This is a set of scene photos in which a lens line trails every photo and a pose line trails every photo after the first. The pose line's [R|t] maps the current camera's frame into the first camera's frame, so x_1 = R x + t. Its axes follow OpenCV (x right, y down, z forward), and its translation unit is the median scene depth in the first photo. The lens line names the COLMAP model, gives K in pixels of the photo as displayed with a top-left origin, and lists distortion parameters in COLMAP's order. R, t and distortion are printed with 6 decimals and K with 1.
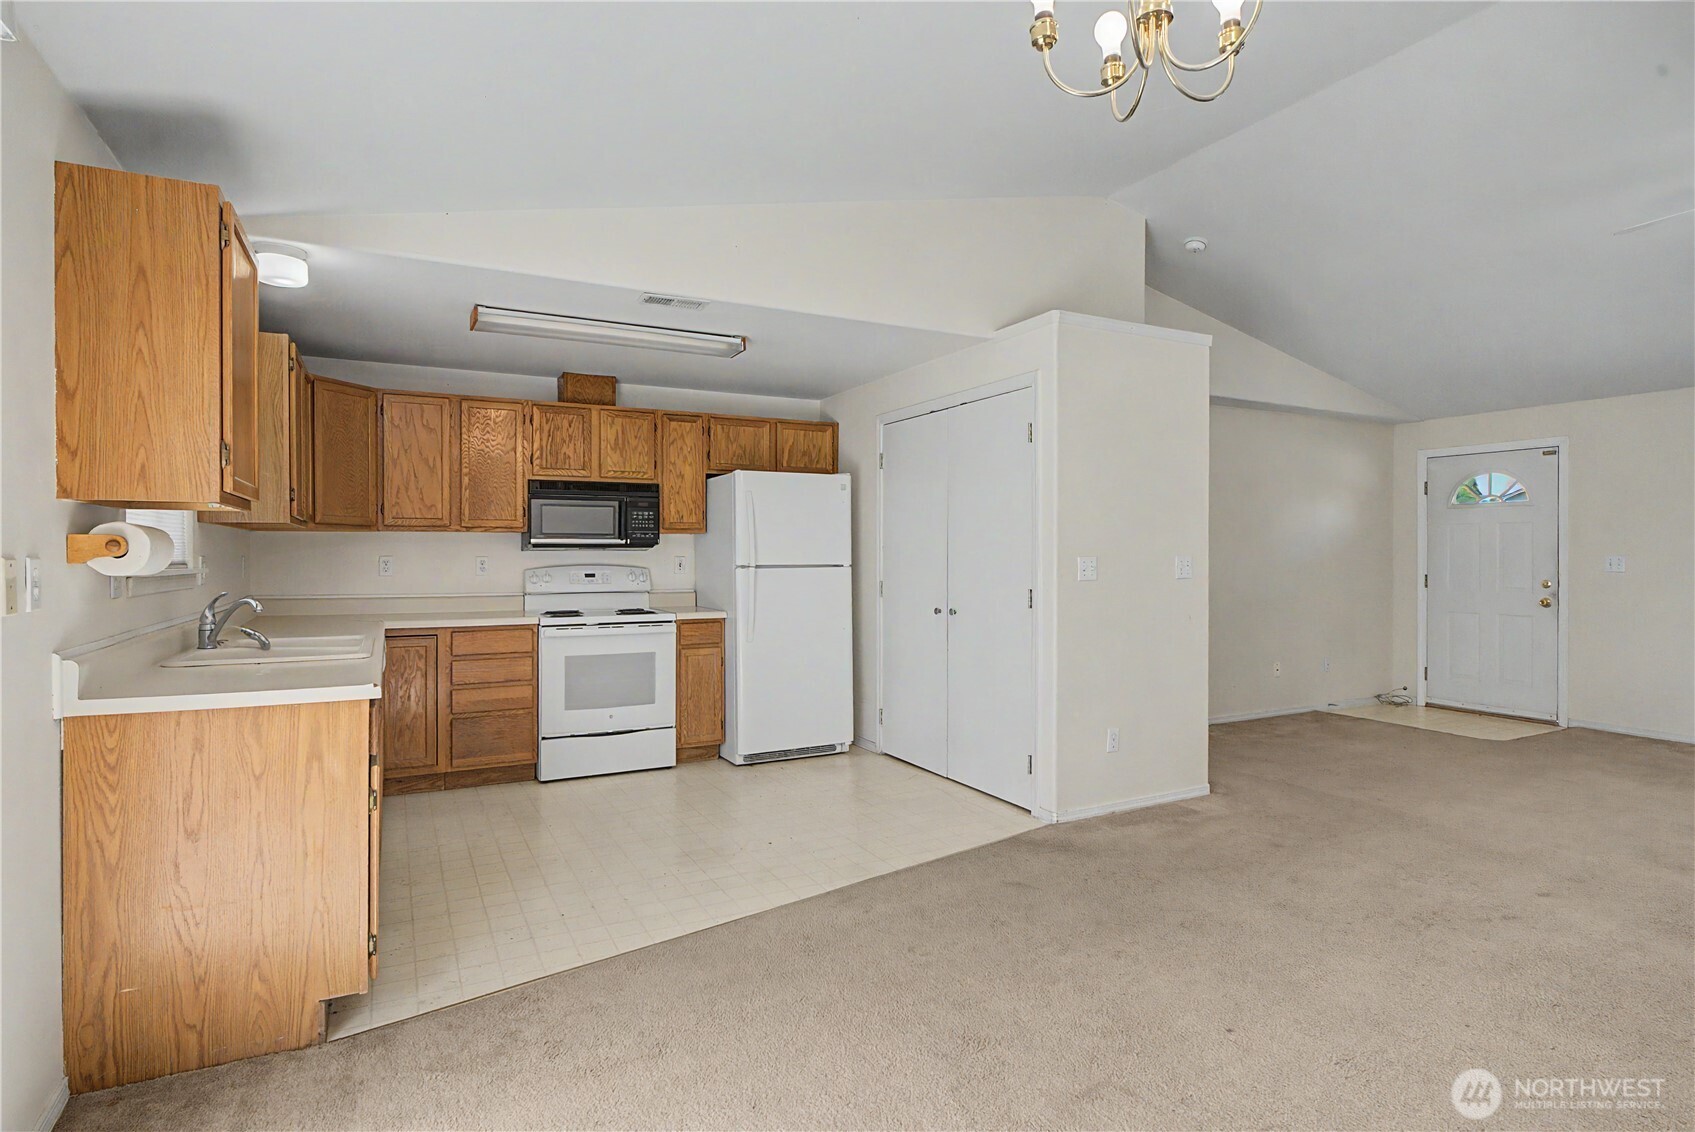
lens RADIAL K [[869.4, 0, 839.5], [0, 869.4, 557.6], [0, 0, 1]] dist [-0.008473, 0.001025]
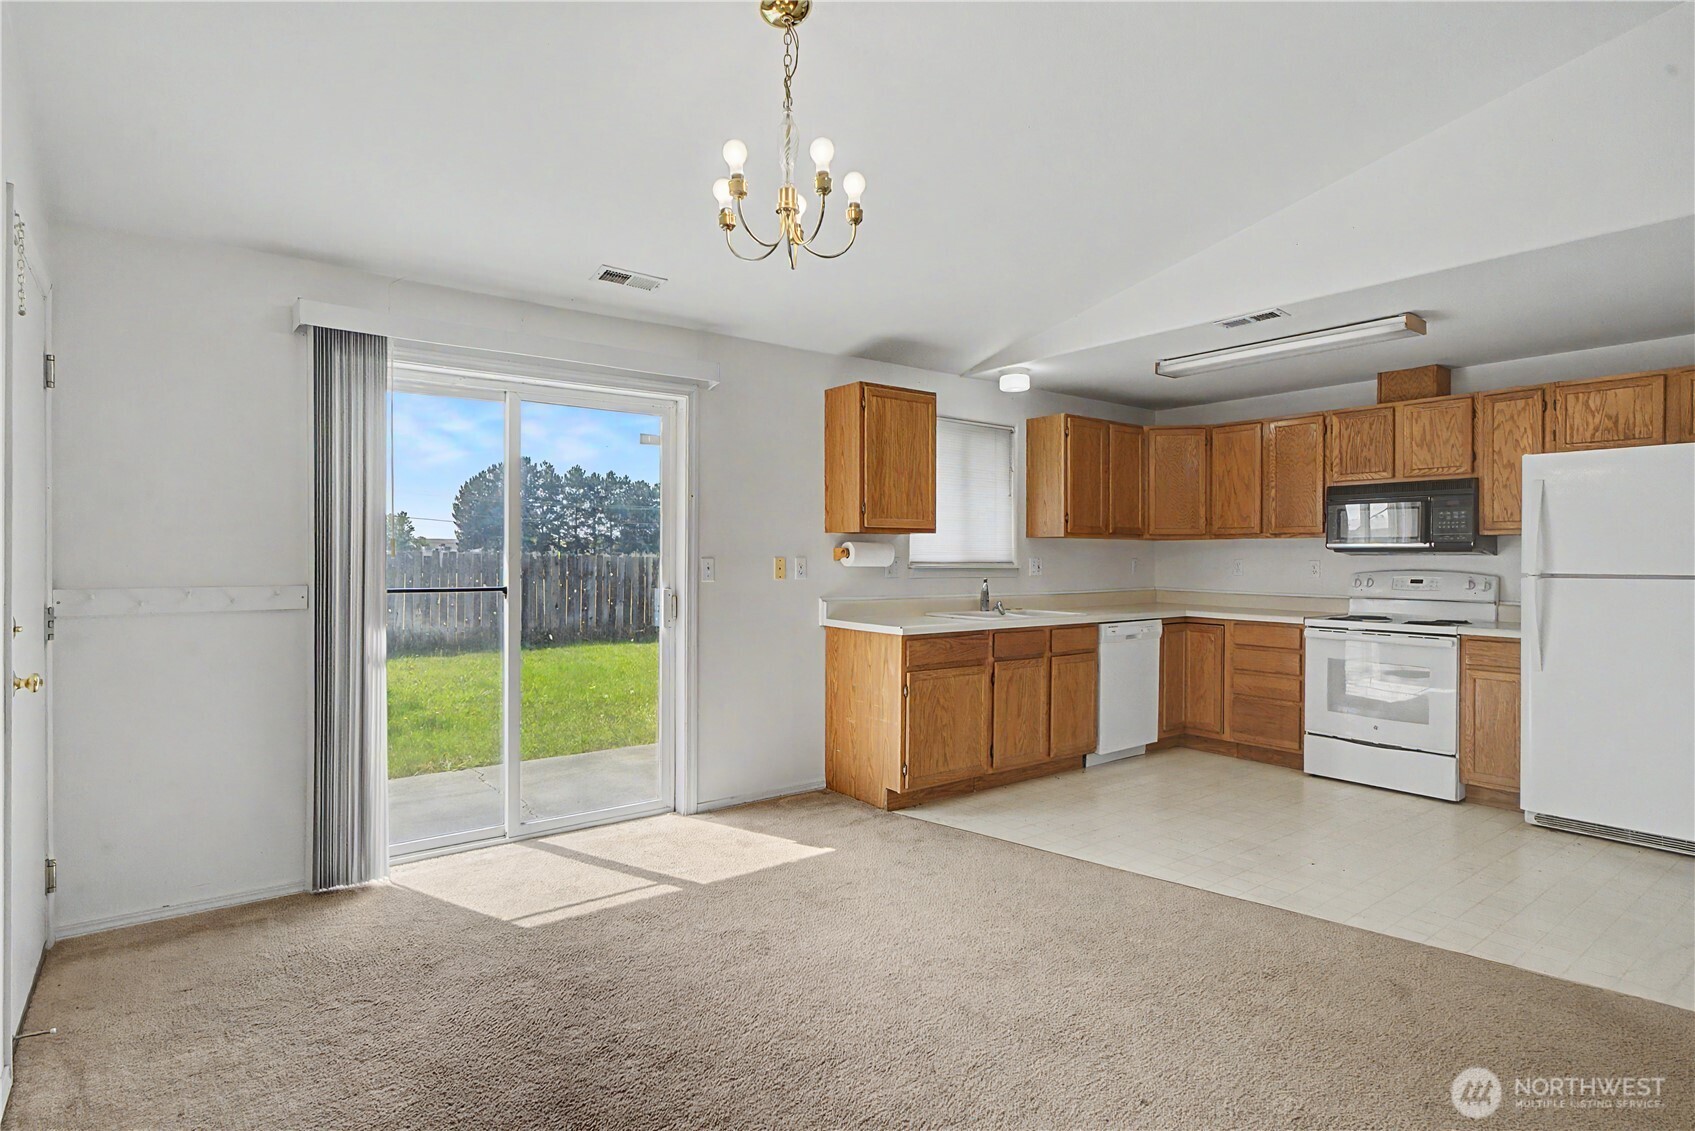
lens RADIAL K [[869.4, 0, 848.6], [0, 869.4, 559.1], [0, 0, 1]] dist [-0.008473, 0.001025]
pose [[0.179329, 0.005845, -0.983772, 0.554026], [-0.008198, 0.999957, 0.004447, -0.002941], [0.983755, 0.007267, 0.179369, 0.242751]]
